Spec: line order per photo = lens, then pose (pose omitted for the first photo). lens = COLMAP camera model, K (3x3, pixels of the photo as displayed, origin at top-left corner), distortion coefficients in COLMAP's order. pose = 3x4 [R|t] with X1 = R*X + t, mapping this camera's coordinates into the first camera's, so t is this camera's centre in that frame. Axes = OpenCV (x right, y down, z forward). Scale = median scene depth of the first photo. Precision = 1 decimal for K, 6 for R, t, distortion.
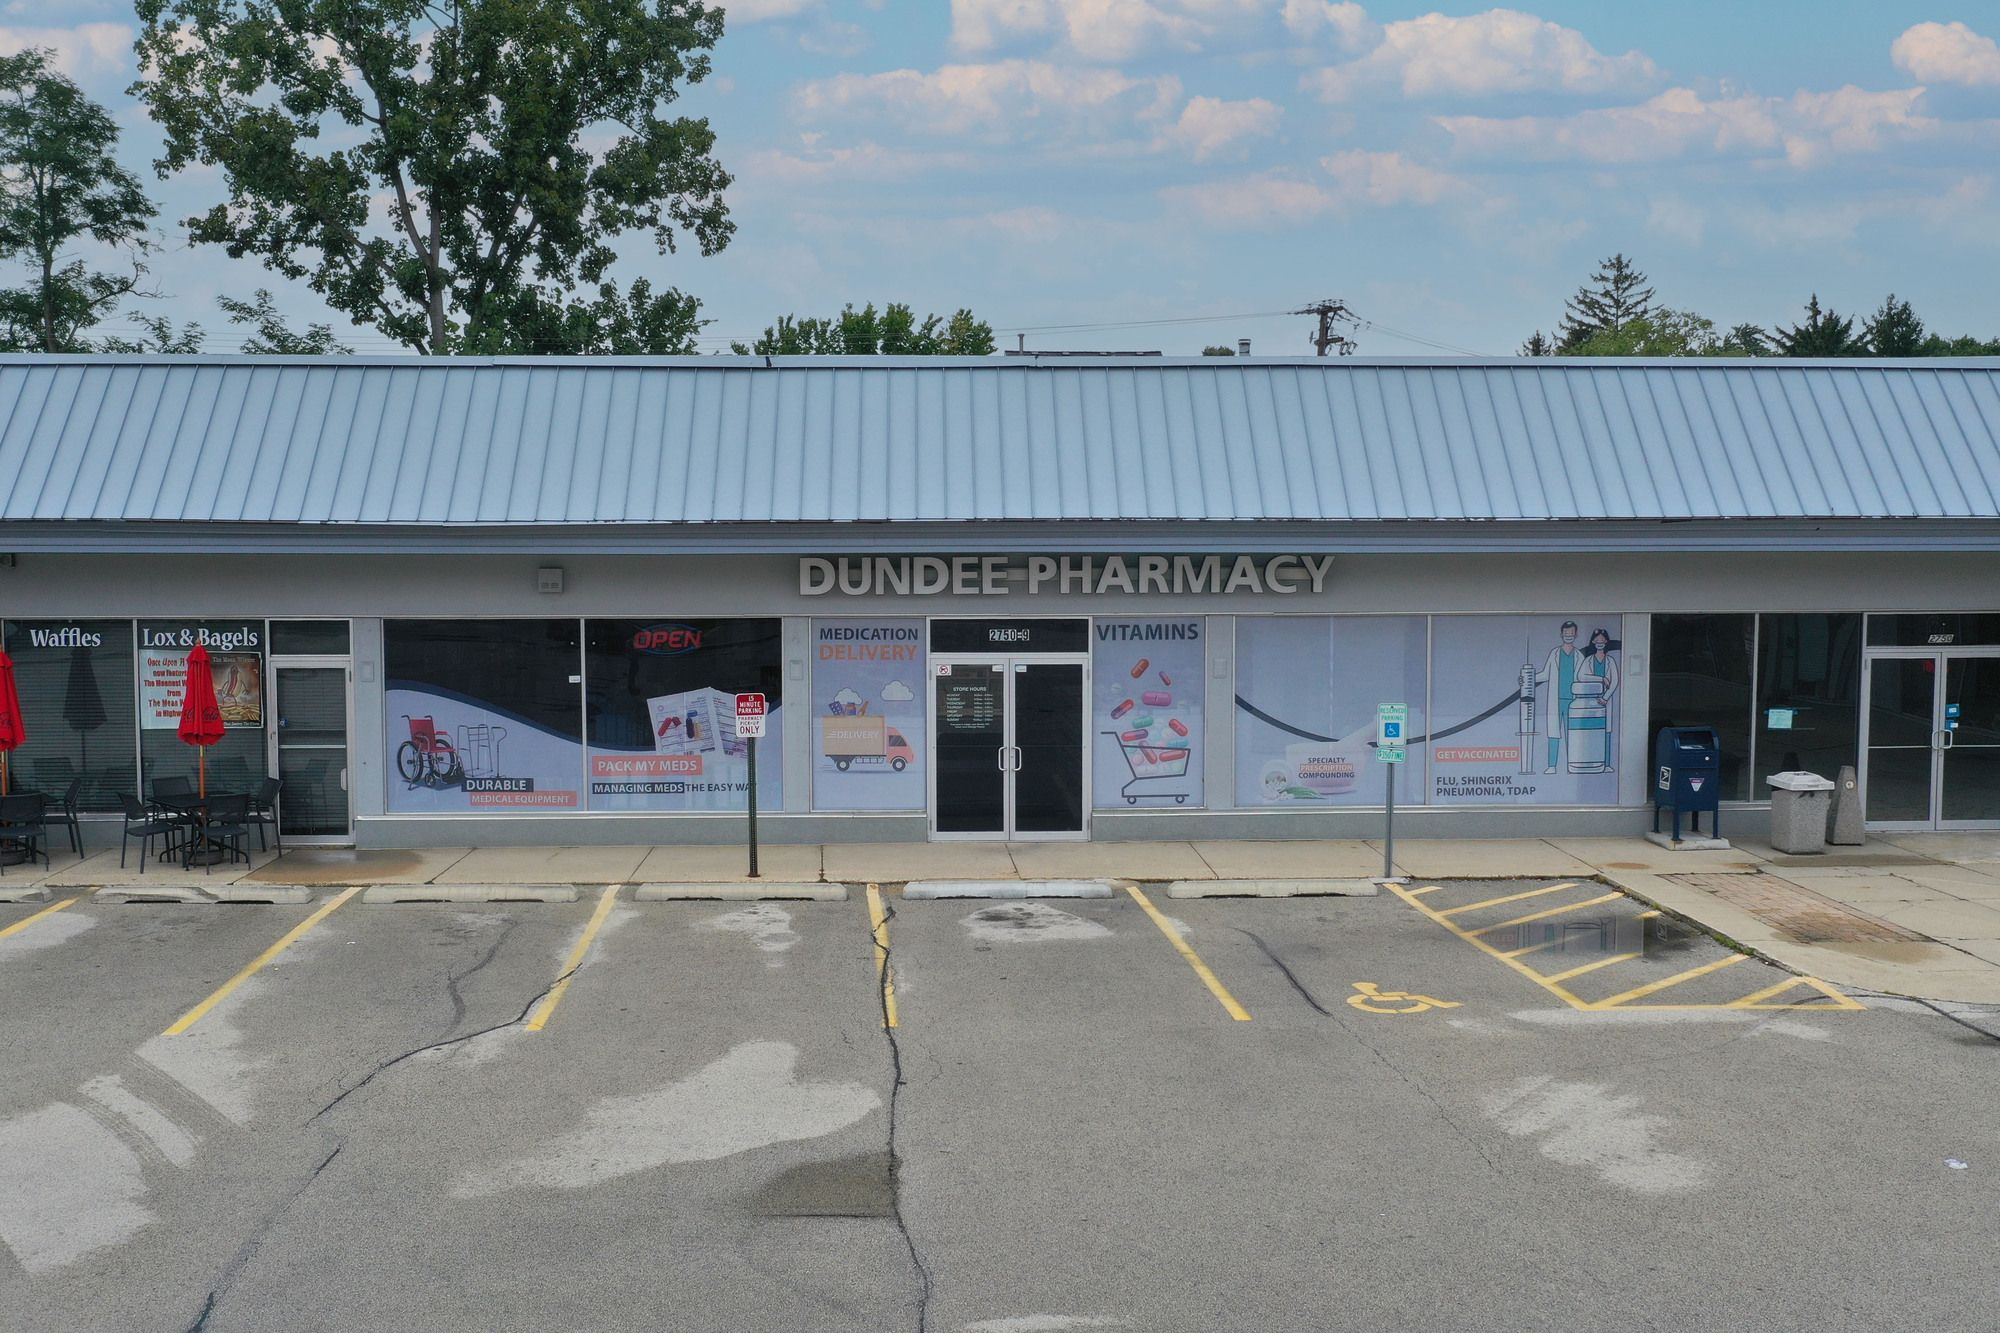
lens RADIAL K [[1909.7, 0, 934.8], [0, 1909.7, 664.3], [0, 0, 1]] dist [-0.008868, -0.008566]
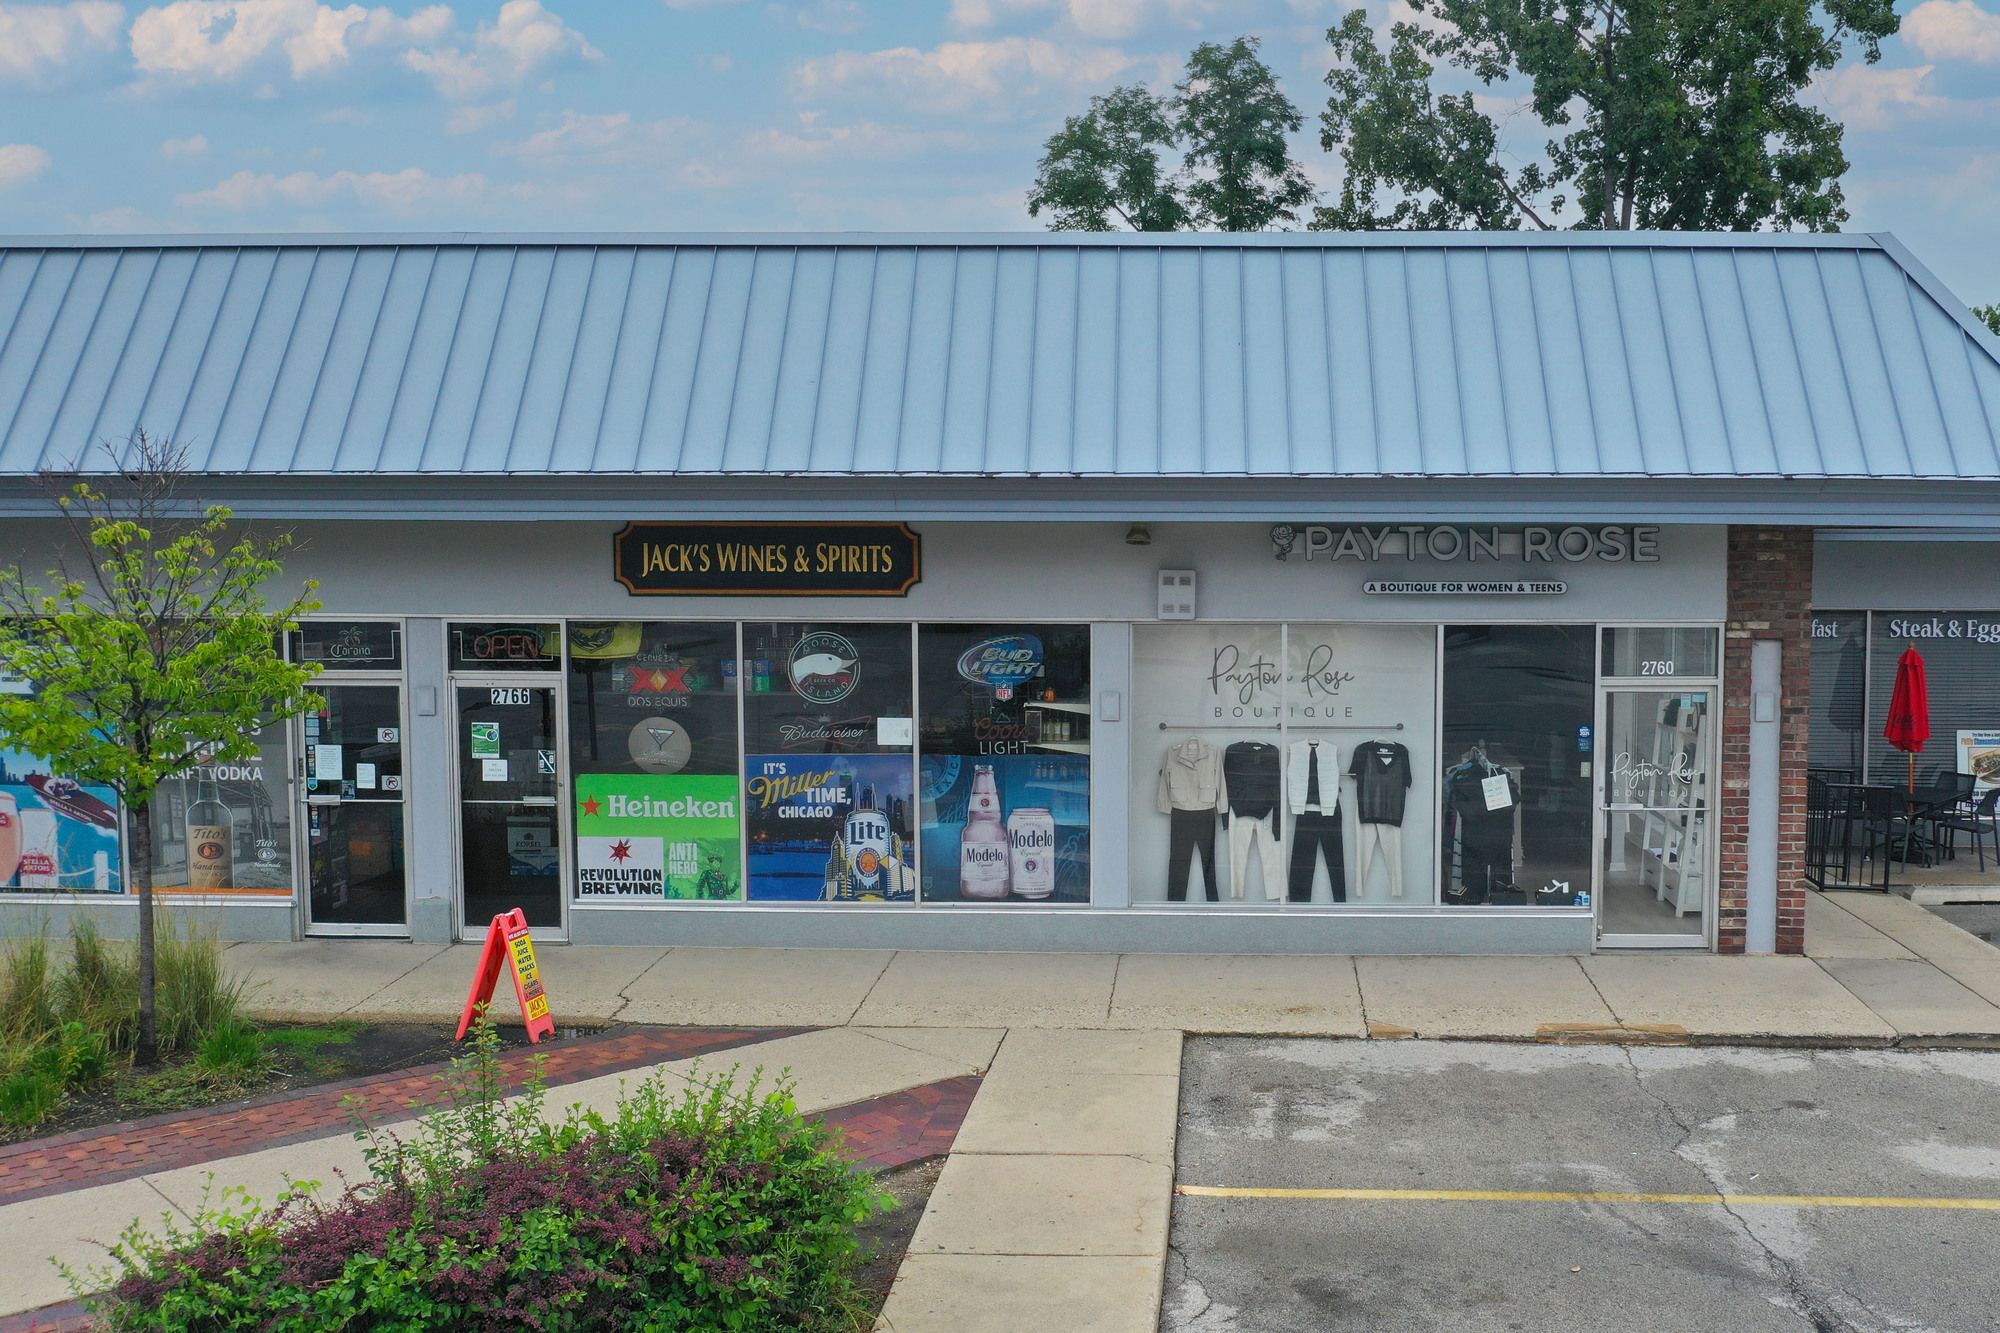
lens RADIAL K [[1892.4, 0, 1197.5], [0, 1892.4, 664.1], [0, 0, 1]] dist [-0.015145, -0.008634]
pose [[0.998524, 0.005822, -0.053999, -1.015056], [-0.005564, 0.999972, 0.004924, 0.001893], [0.054026, -0.004616, 0.998529, 0.012955]]
